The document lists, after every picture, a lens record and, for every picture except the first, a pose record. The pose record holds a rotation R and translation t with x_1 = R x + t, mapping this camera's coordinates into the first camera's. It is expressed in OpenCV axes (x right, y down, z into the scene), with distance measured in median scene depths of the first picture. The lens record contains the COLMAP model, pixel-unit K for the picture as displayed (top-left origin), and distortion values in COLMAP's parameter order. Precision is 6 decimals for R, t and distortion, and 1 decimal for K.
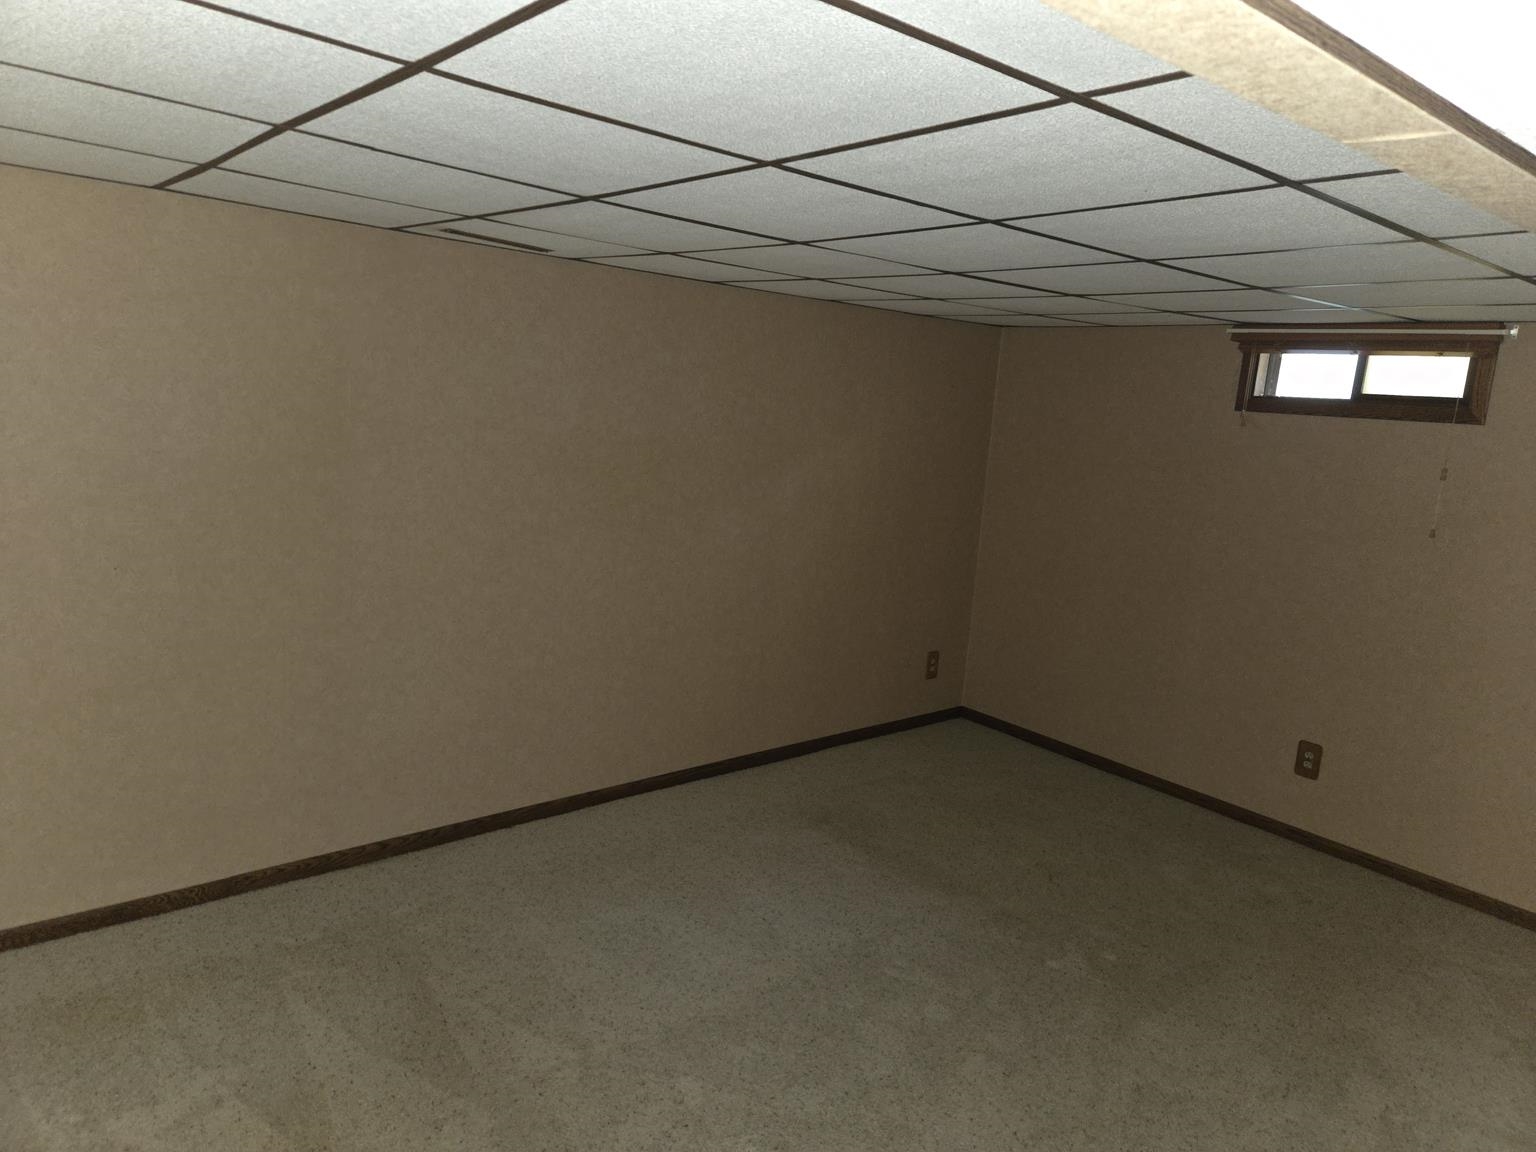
lens RADIAL K [[1023.3, 0, 757.0], [0, 1023.3, 561.9], [0, 0, 1]] dist [0.077143, -0.054143]
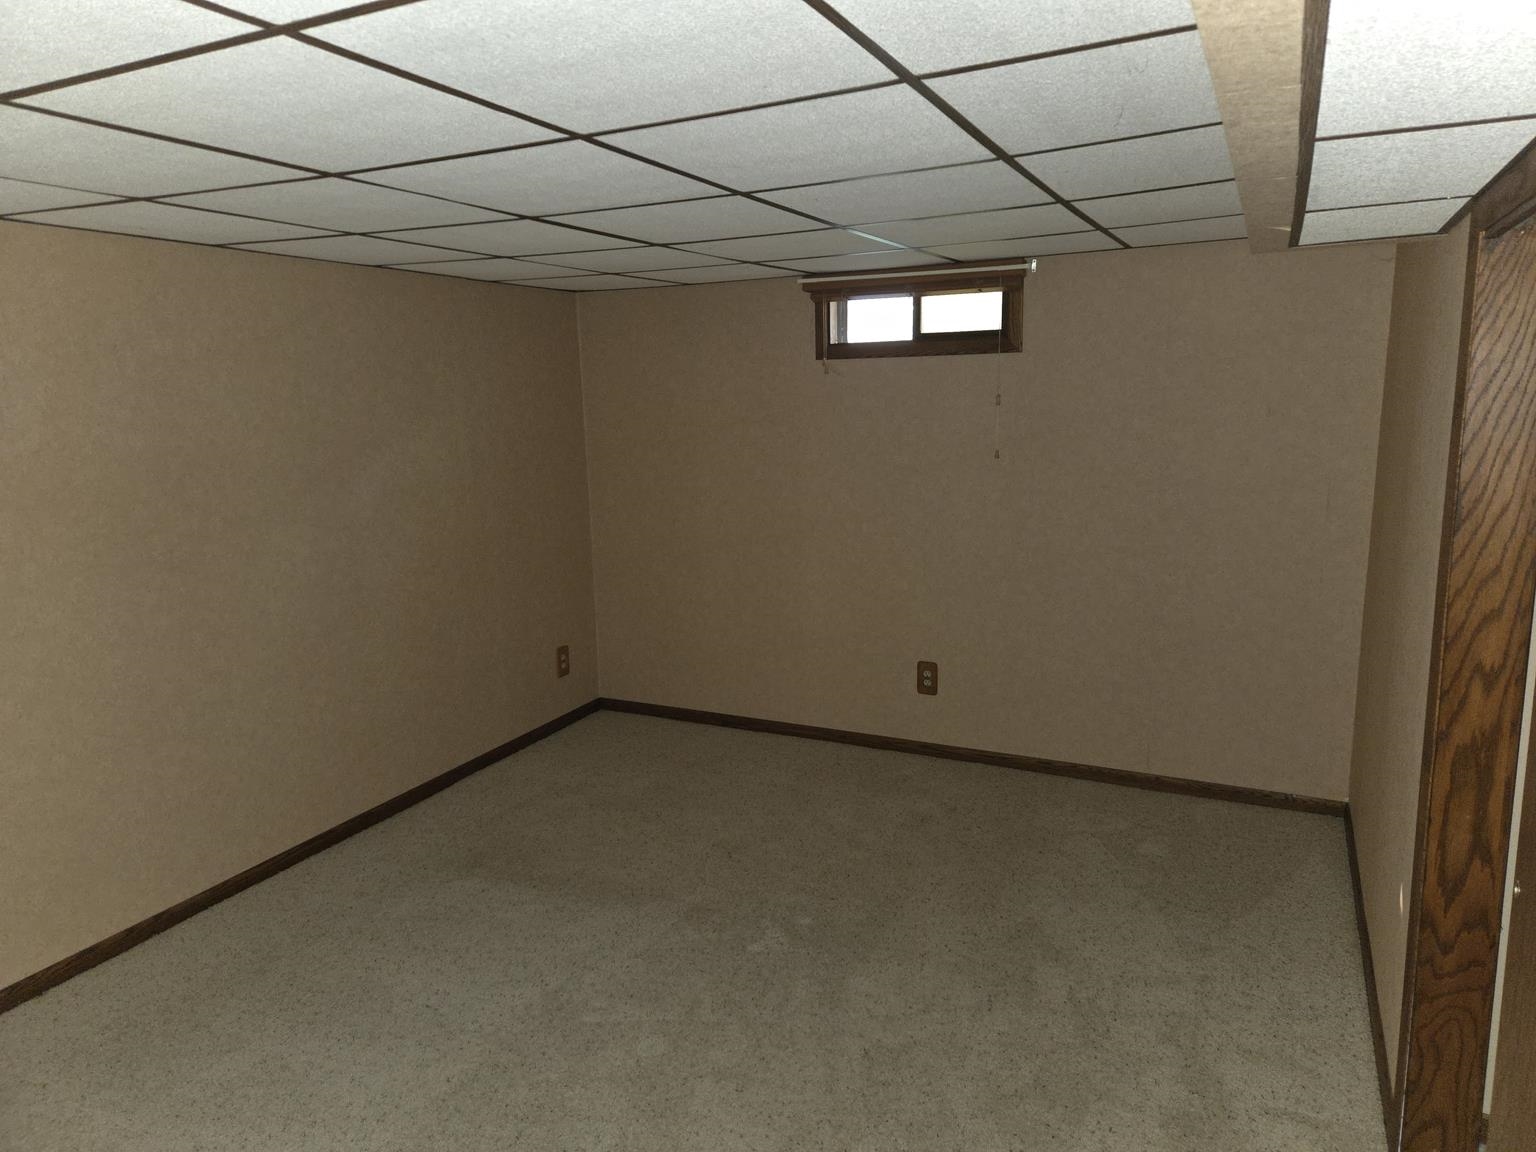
lens RADIAL K [[1023.3, 0, 777.3], [0, 1023.3, 564.0], [0, 0, 1]] dist [0.077143, -0.054143]
pose [[0.902884, -0.162126, 0.398141, -0.014099], [0.155705, 0.986605, 0.048652, -0.001912], [-0.400695, 0.018066, 0.916033, 0.107806]]
